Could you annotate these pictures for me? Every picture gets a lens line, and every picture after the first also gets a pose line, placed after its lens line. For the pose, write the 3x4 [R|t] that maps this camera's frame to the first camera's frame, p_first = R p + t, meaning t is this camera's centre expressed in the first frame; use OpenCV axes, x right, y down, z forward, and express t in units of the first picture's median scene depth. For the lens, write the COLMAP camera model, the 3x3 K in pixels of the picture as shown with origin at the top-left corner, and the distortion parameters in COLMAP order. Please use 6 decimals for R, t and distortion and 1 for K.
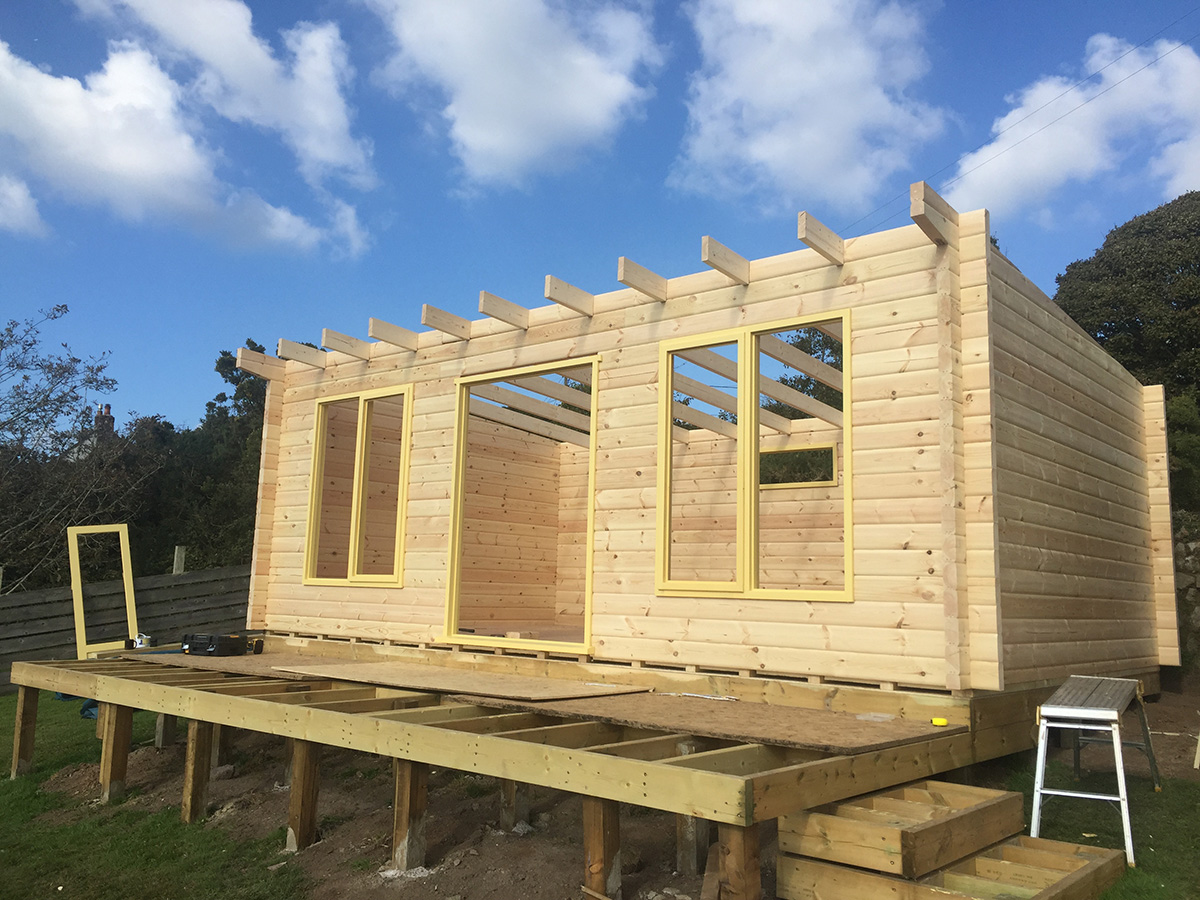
lens RADIAL K [[1014.7, 0, 591.3], [0, 1014.7, 434.7], [0, 0, 1]] dist [0.077794, -0.089115]
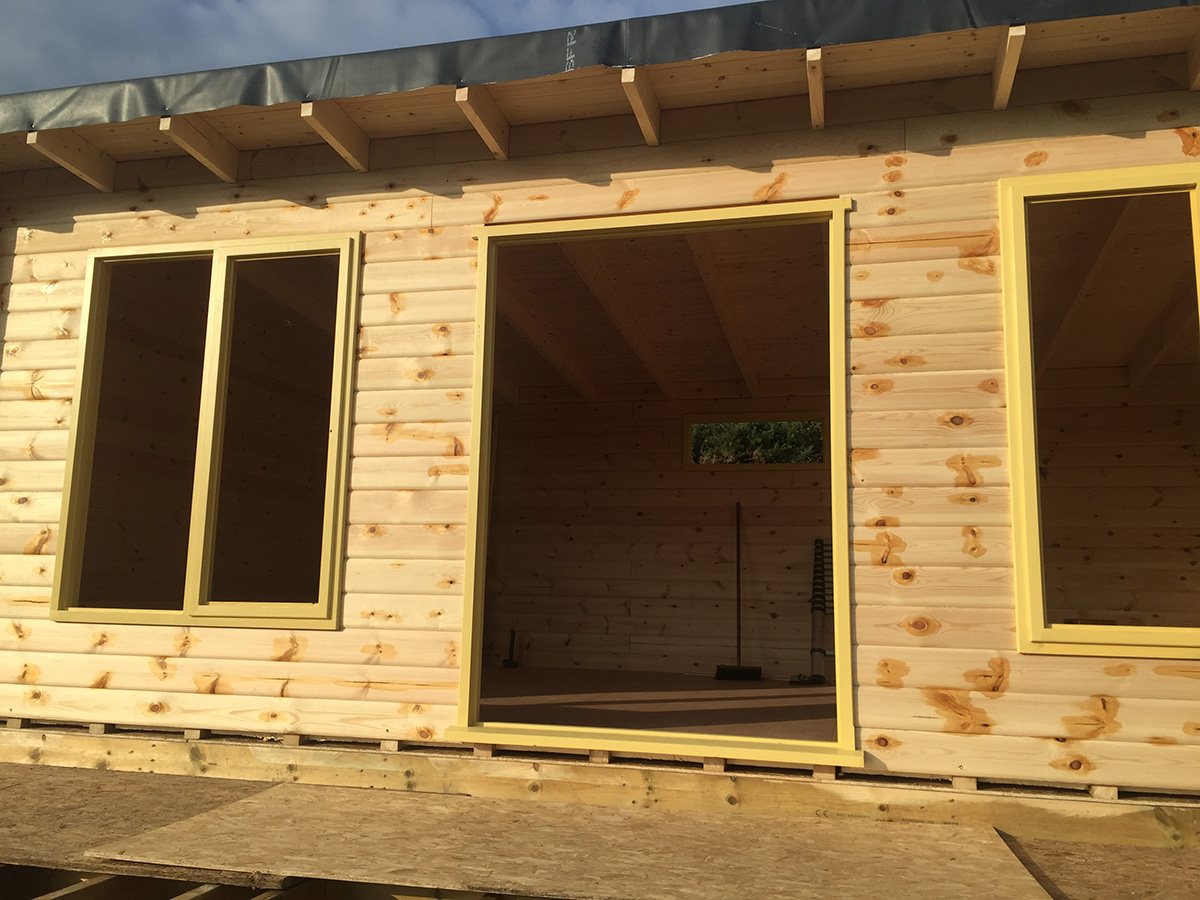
lens RADIAL K [[1014.7, 0, 591.3], [0, 1014.7, 434.7], [0, 0, 1]] dist [0.077794, -0.089115]
pose [[0.899861, 0.060388, 0.431975, -0.359514], [-0.062356, 0.998008, -0.009620, 0.062722], [-0.431696, -0.018280, 0.901834, 0.598462]]
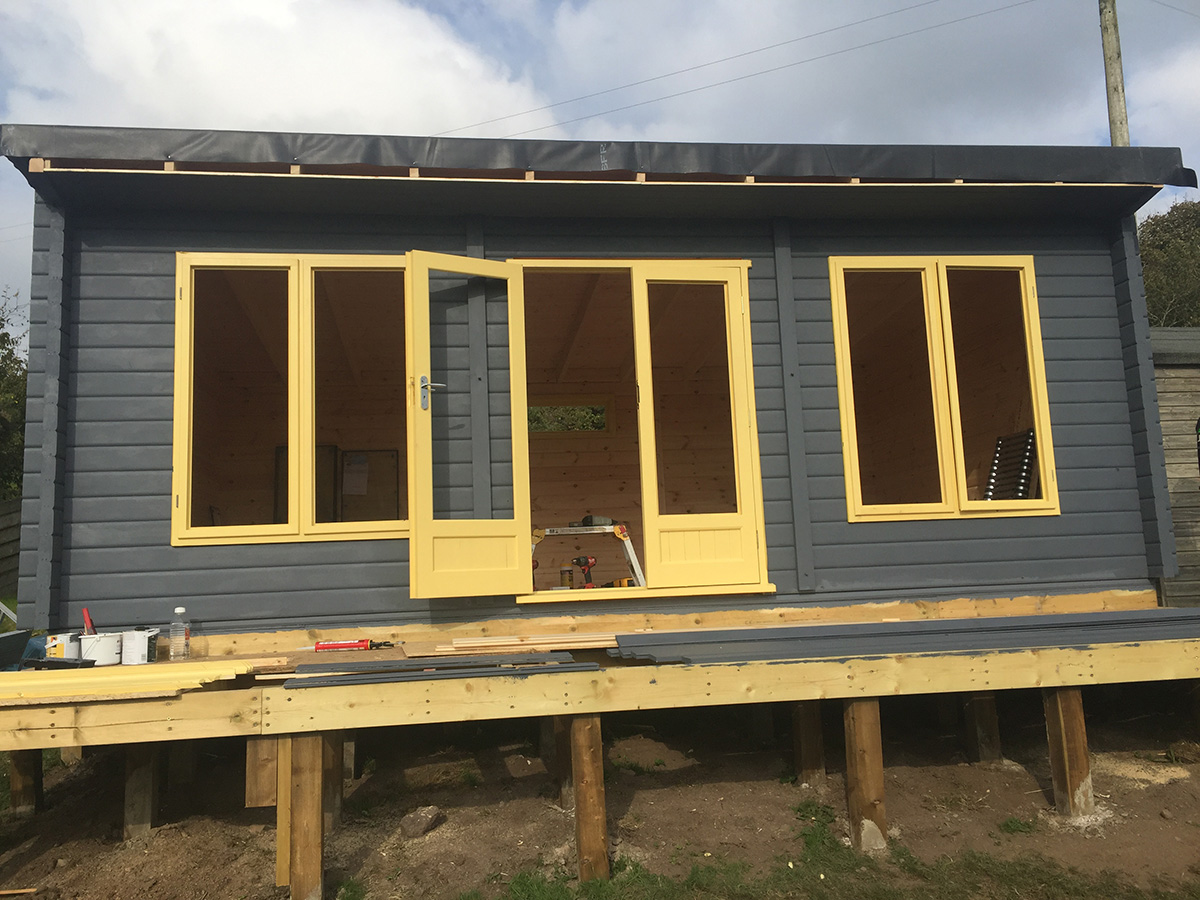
lens RADIAL K [[1014.7, 0, 591.3], [0, 1014.7, 434.7], [0, 0, 1]] dist [0.077794, -0.089115]
pose [[0.658718, 0.053478, 0.750487, -0.787822], [-0.052914, 0.998294, -0.024692, 0.109232], [-0.750527, -0.023446, 0.660424, 0.535208]]
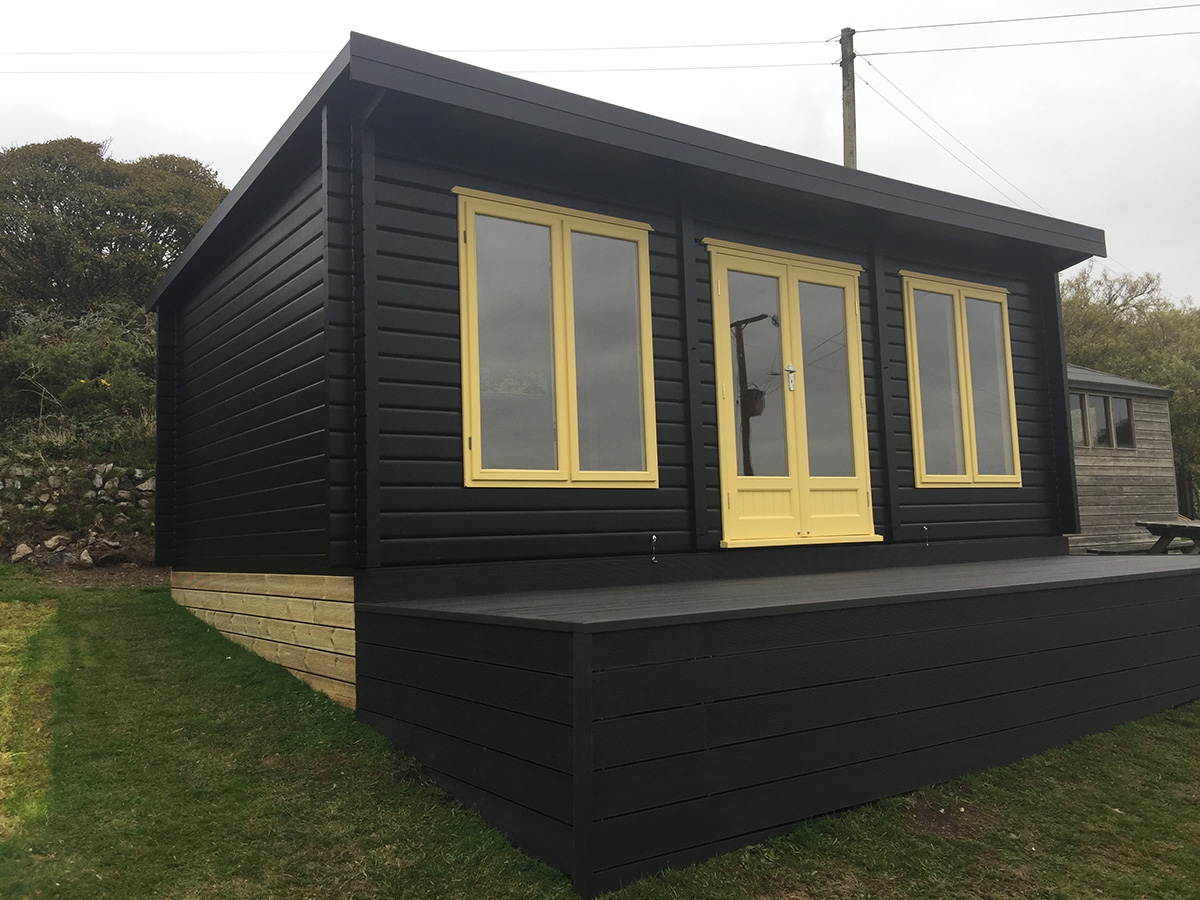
lens RADIAL K [[1014.7, 0, 591.3], [0, 1014.7, 434.7], [0, 0, 1]] dist [0.077794, -0.089115]
pose [[0.250447, 0.059268, 0.966315, -1.169147], [-0.106801, 0.993724, -0.033269, 0.171387], [-0.962221, -0.094871, 0.255205, 1.032511]]
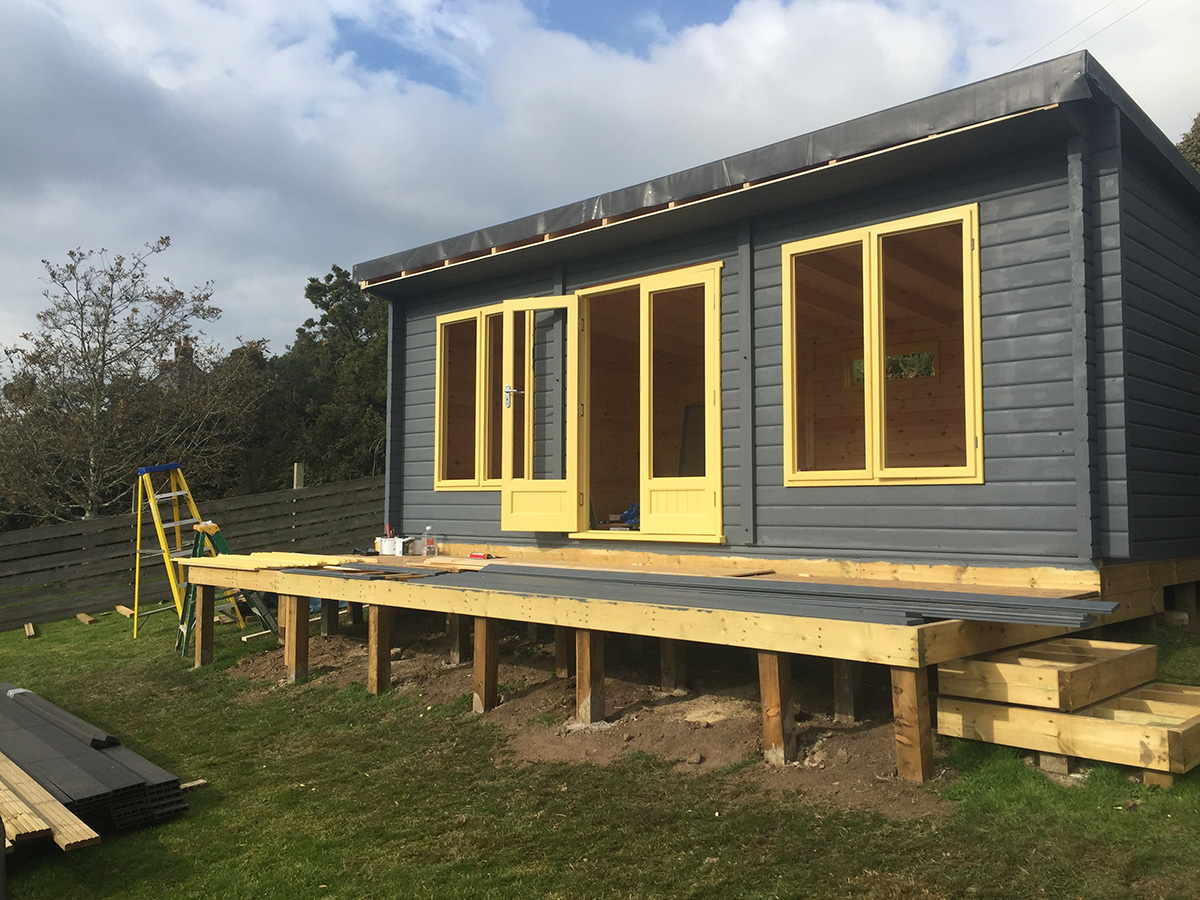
lens RADIAL K [[1014.7, 0, 591.3], [0, 1014.7, 434.7], [0, 0, 1]] dist [0.077794, -0.089115]
pose [[0.997907, -0.030787, -0.056872, -0.074635], [0.035301, 0.996158, 0.080144, 0.010732], [0.054186, -0.081984, 0.995160, -0.069611]]
